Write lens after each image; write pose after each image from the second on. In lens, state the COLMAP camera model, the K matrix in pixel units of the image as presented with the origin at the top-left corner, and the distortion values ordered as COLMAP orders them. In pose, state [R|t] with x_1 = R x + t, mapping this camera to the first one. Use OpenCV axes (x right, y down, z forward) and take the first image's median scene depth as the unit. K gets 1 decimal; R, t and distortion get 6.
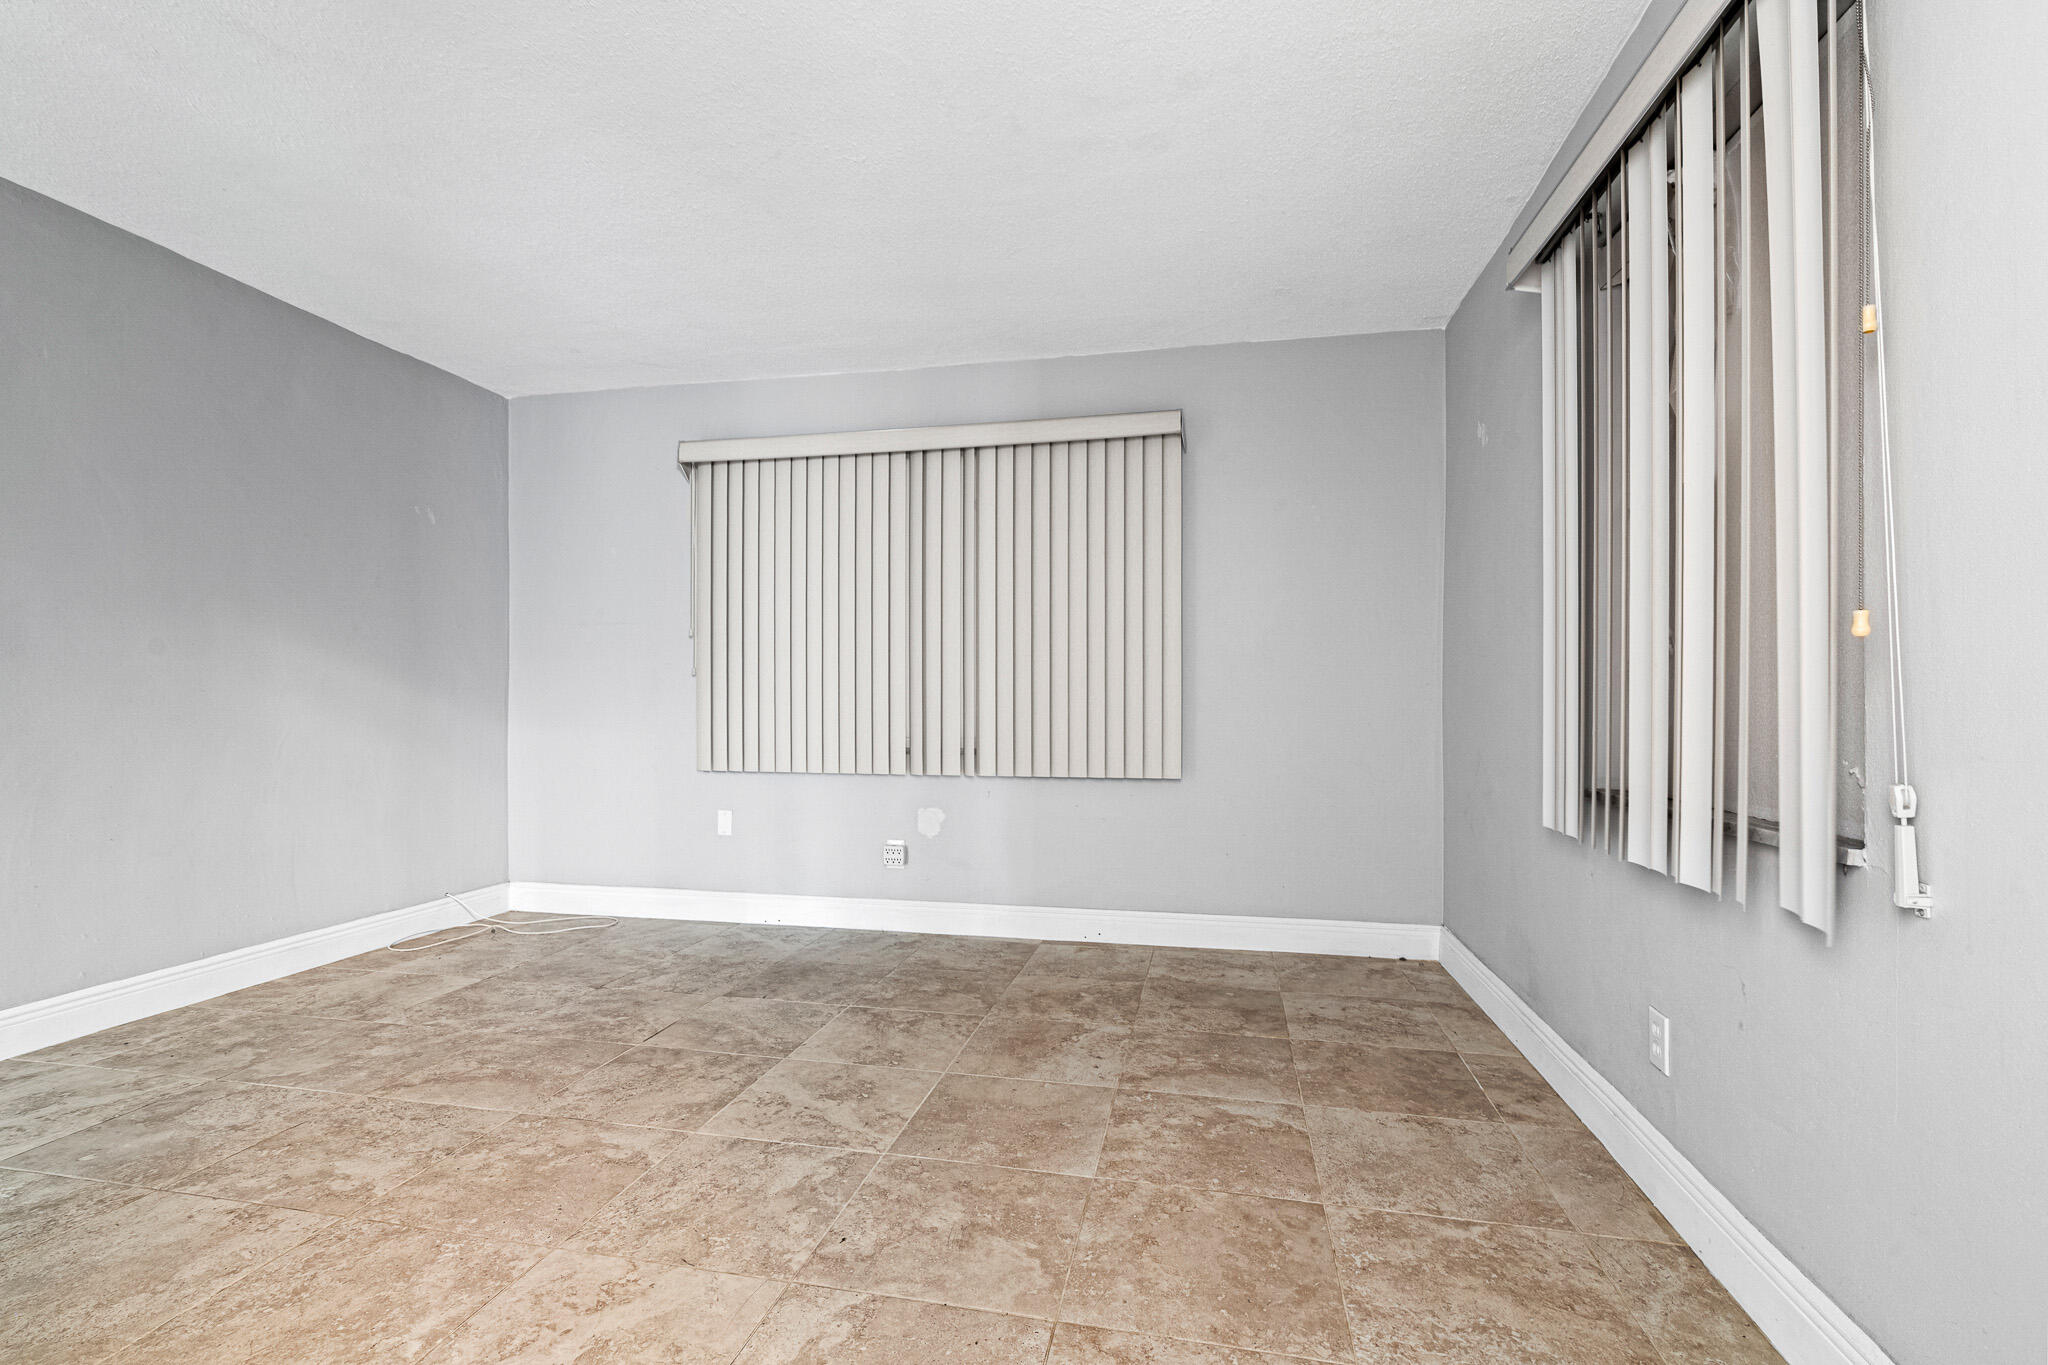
lens RADIAL K [[931.0, 0, 1027.5], [0, 931.0, 694.6], [0, 0, 1]] dist [-0.001211, 0.000172]
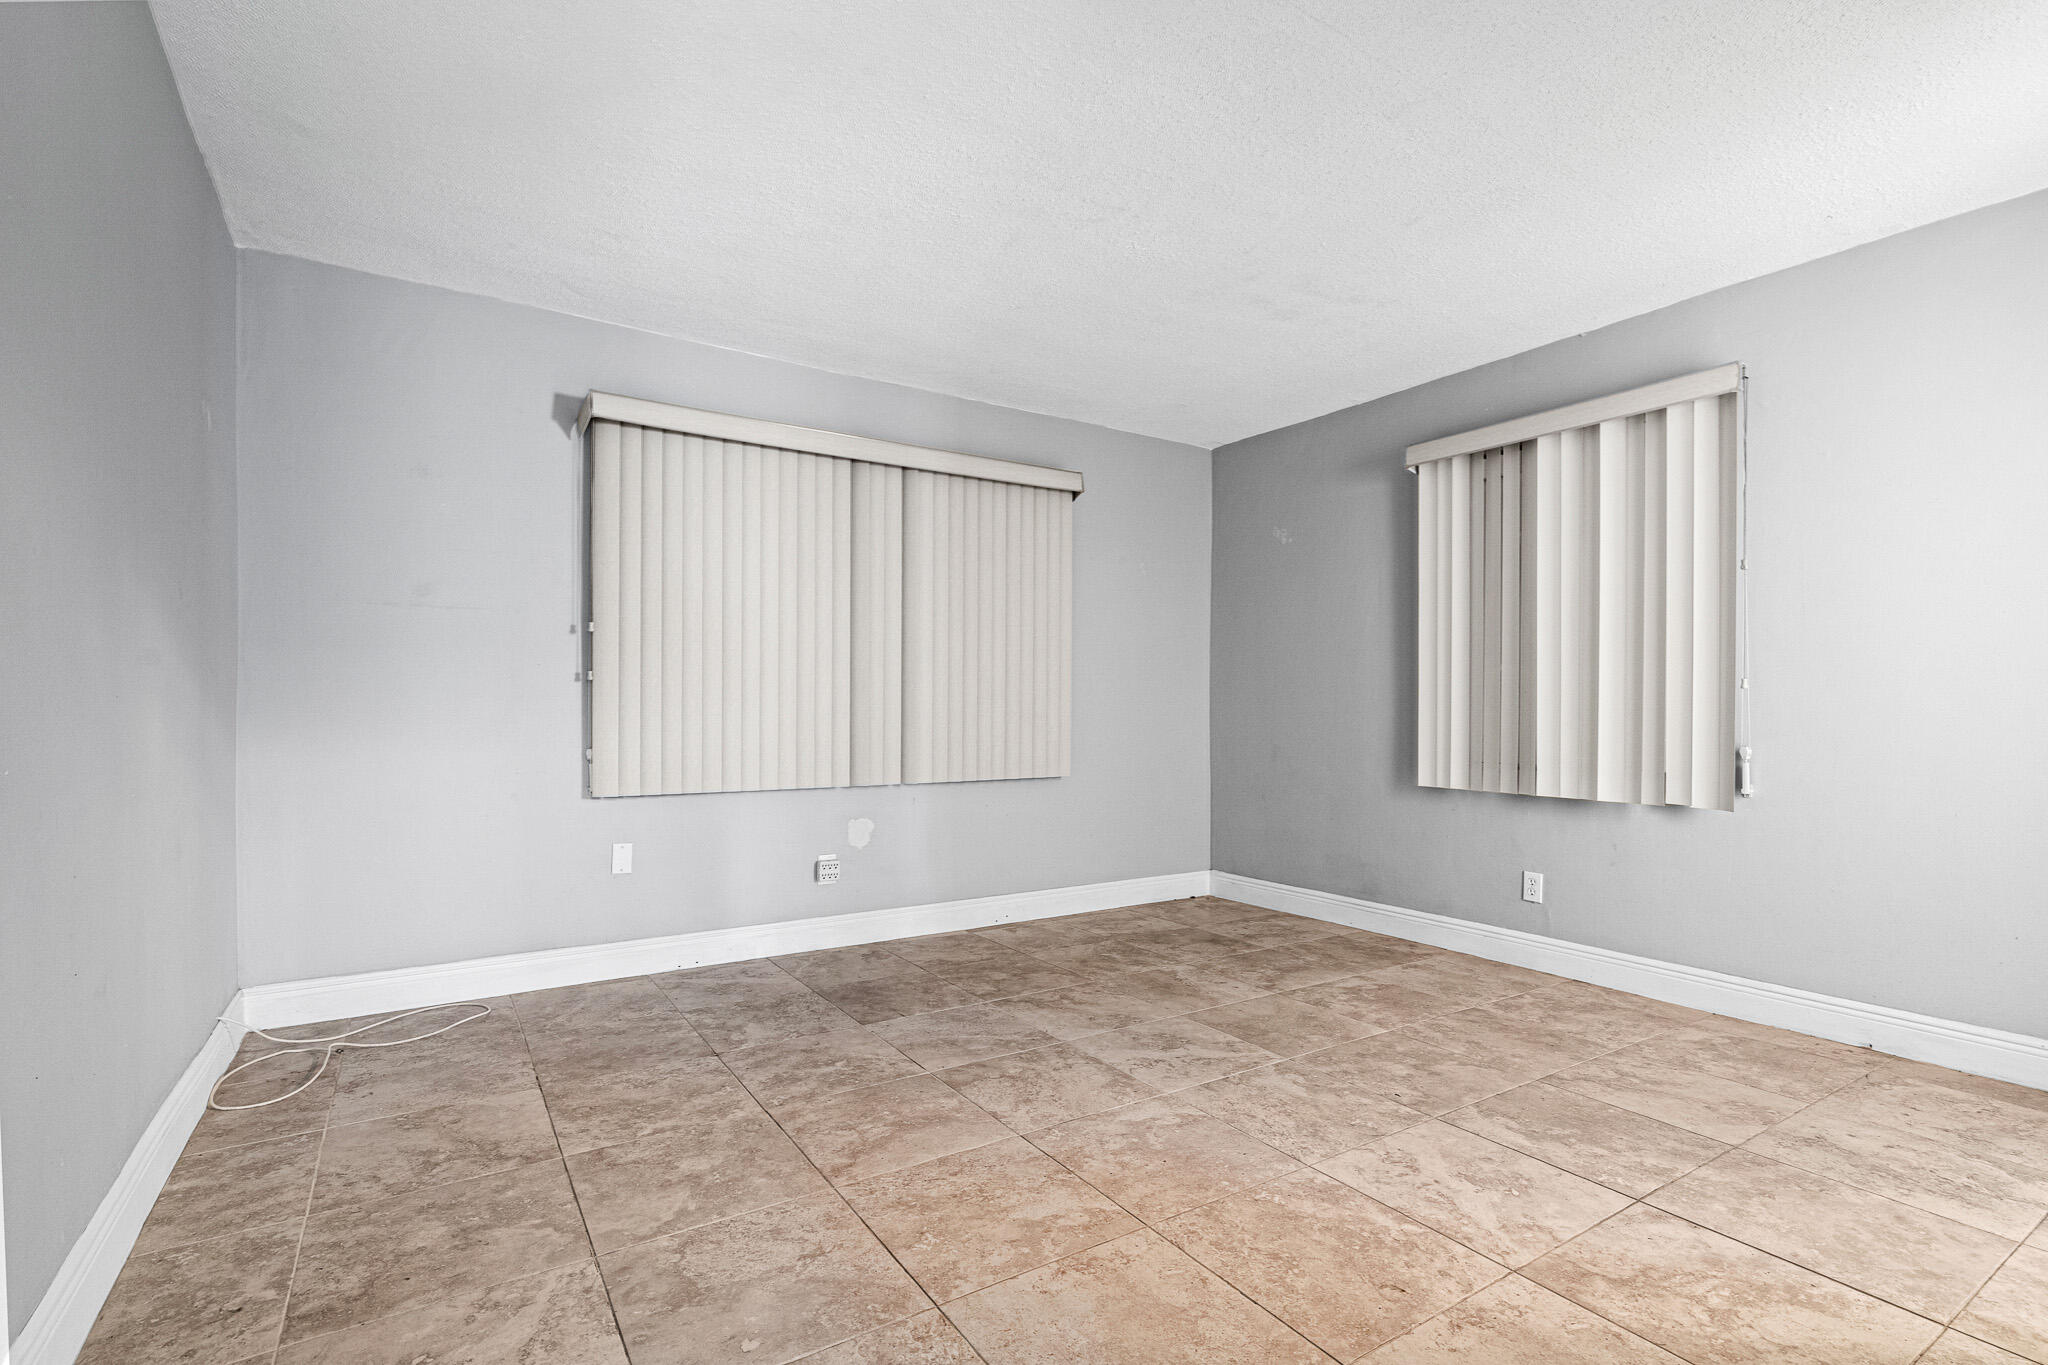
lens RADIAL K [[931.0, 0, 1027.5], [0, 931.0, 694.6], [0, 0, 1]] dist [-0.001211, 0.000172]
pose [[0.712139, 0.012930, 0.701919, -0.977030], [-0.007384, 0.999913, -0.010927, -0.001799], [-0.701999, 0.002599, 0.712173, 0.235518]]
